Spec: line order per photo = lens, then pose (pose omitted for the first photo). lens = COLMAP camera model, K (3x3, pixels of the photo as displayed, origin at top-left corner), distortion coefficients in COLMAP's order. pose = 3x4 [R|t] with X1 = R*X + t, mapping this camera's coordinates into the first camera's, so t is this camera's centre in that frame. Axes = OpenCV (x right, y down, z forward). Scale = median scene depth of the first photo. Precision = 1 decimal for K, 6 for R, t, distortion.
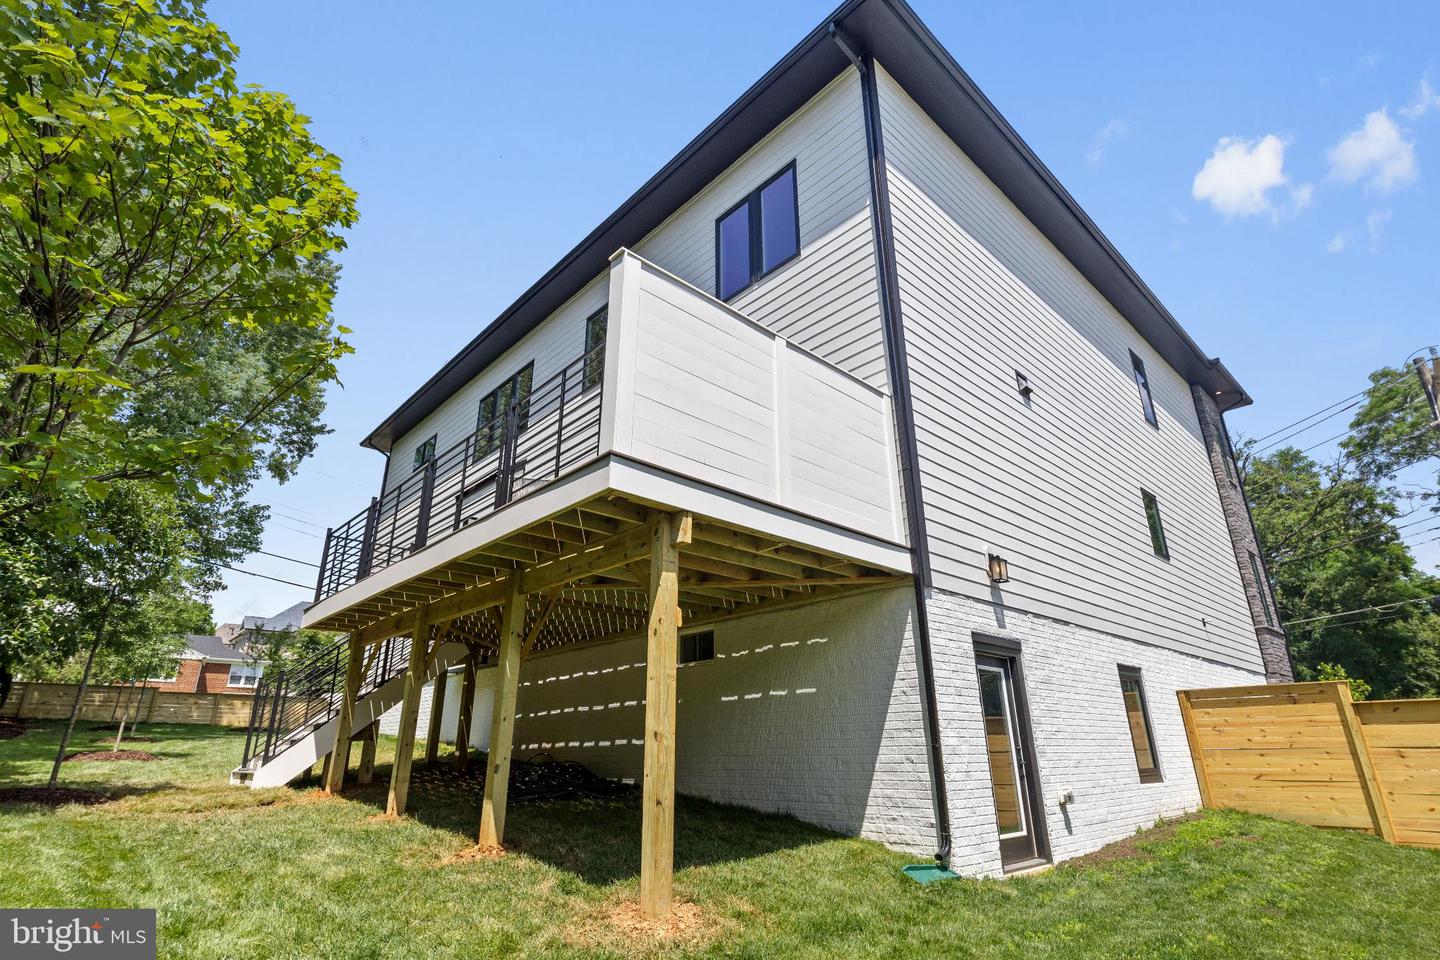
lens RADIAL K [[711.9, 0, 720.0], [0, 711.9, 480.0], [0, 0, 1]] dist [0.000366, 0.000127]
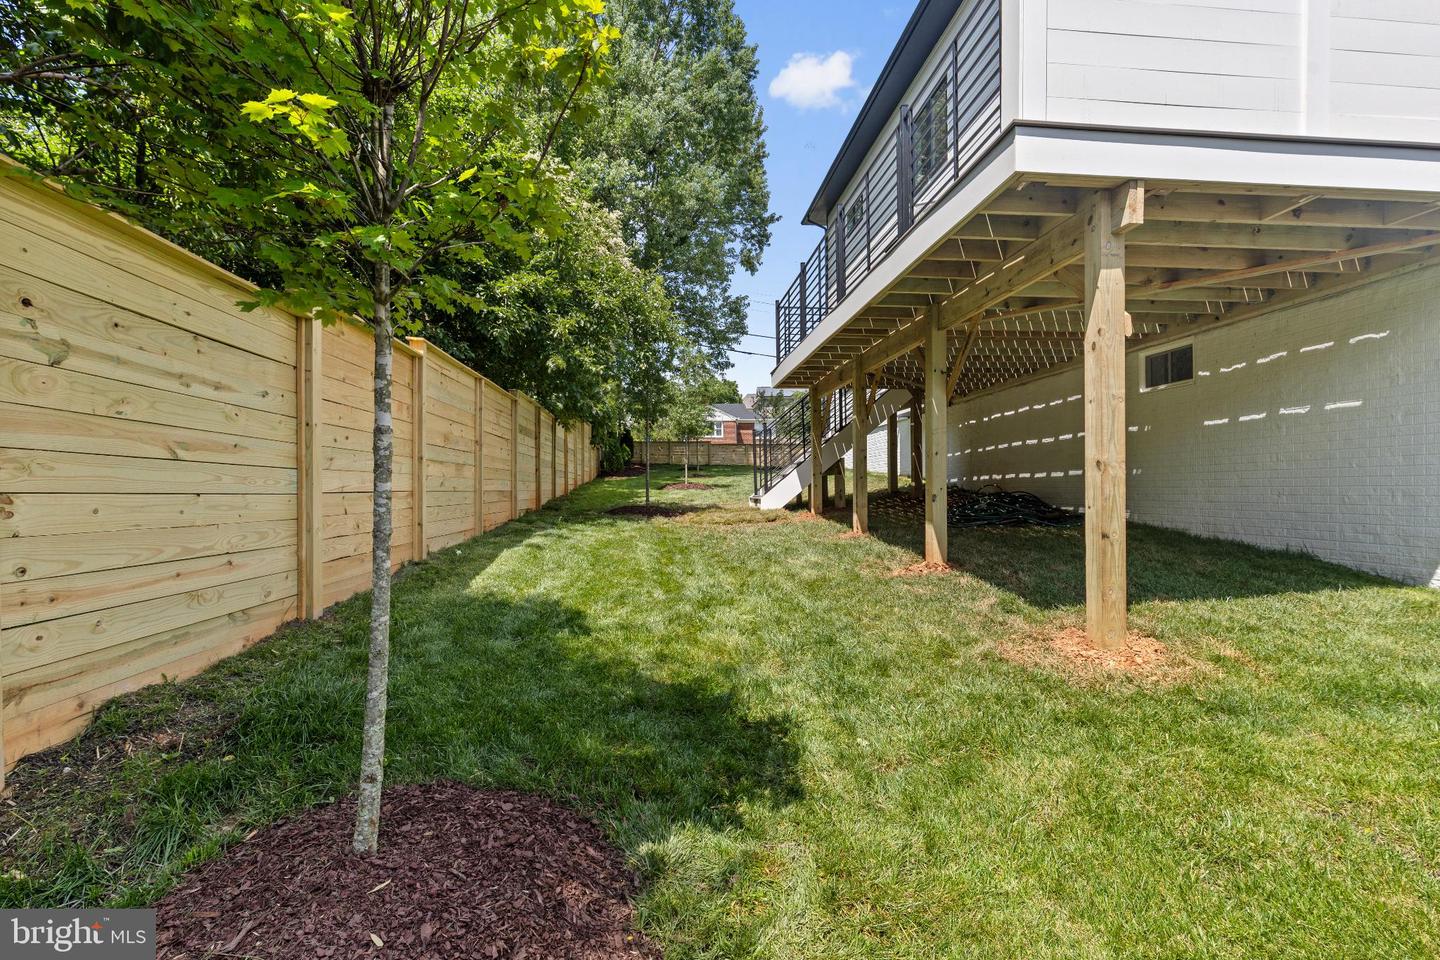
lens RADIAL K [[650.5, 0, 720.6], [0, 650.5, 488.5], [0, 0, 1]] dist [0.002326, -0.000556]
pose [[0.797265, 0.002285, -0.603625, 0.014463], [0.217664, 0.931629, 0.291015, 0.038958], [0.563020, -0.363404, 0.742258, 0.100400]]
